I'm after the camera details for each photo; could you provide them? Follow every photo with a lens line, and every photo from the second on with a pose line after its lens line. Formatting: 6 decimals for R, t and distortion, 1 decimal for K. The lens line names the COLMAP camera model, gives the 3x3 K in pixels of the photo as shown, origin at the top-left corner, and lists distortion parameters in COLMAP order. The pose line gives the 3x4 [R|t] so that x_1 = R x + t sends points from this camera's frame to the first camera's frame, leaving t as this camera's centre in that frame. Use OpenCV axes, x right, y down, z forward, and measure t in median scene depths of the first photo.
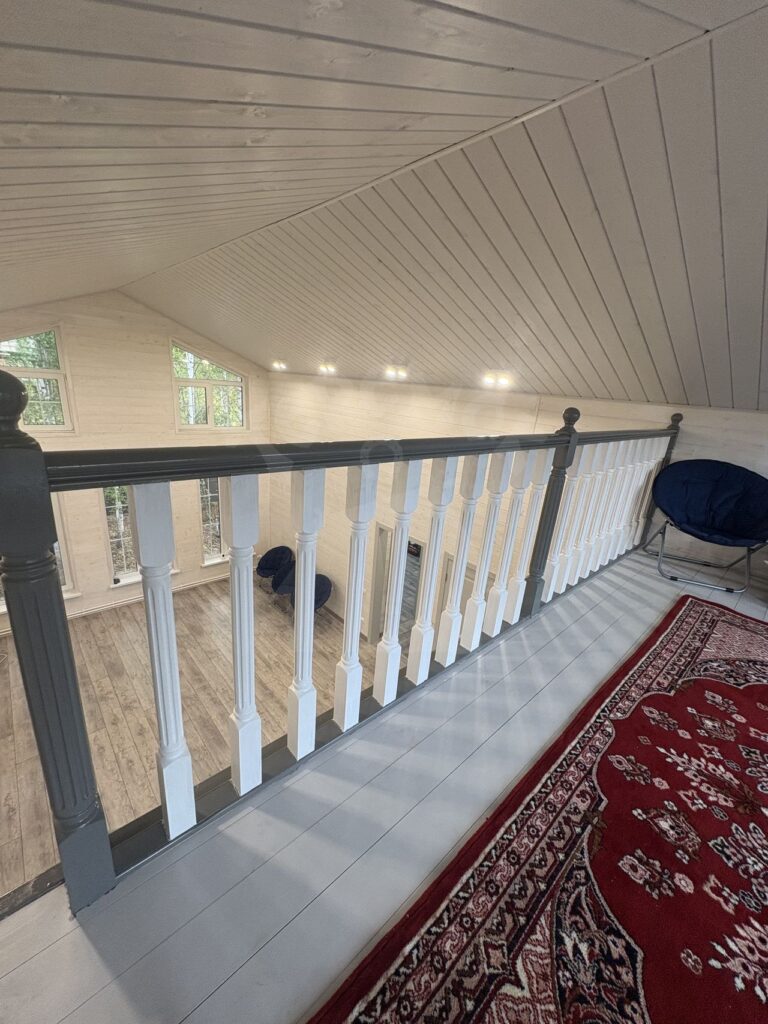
lens RADIAL K [[406.8, 0, 383.3], [0, 406.8, 513.3], [0, 0, 1]] dist [0.001434, 0.000052]
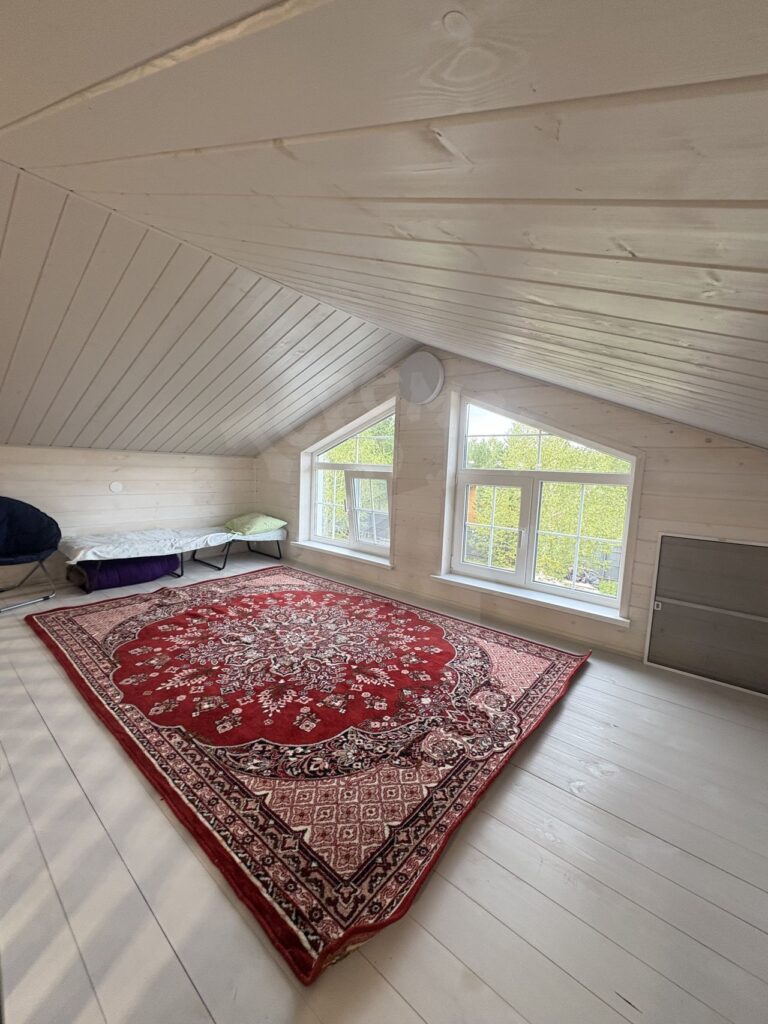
lens RADIAL K [[406.8, 0, 383.3], [0, 406.8, 513.3], [0, 0, 1]] dist [0.001434, 0.000052]
pose [[-0.128795, -0.194014, 0.972507, -0.872807], [0.252618, 0.941903, 0.221365, -0.127844], [-0.958956, 0.274183, -0.072301, 0.277522]]
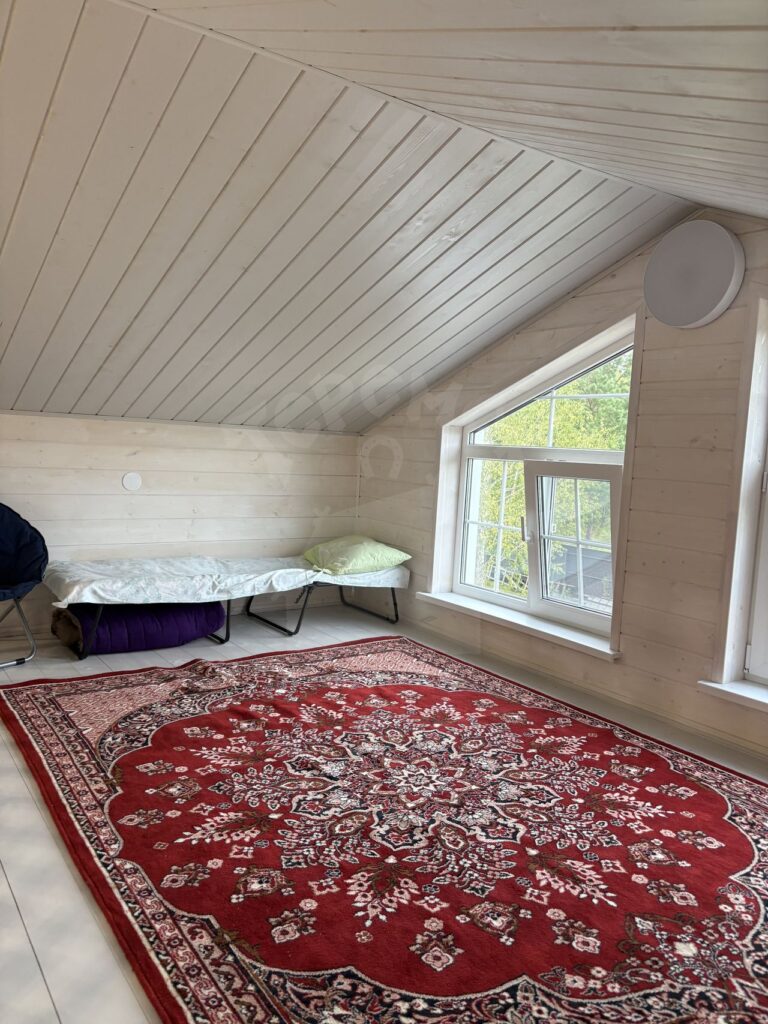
lens RADIAL K [[774.0, 0, 387.1], [0, 774.0, 516.8], [0, 0, 1]] dist [0.045020, -0.043768]
pose [[0.135268, -0.161543, 0.977551, -0.837199], [0.258891, 0.958106, 0.122505, -0.123934], [-0.956388, 0.236509, 0.171424, 0.296901]]
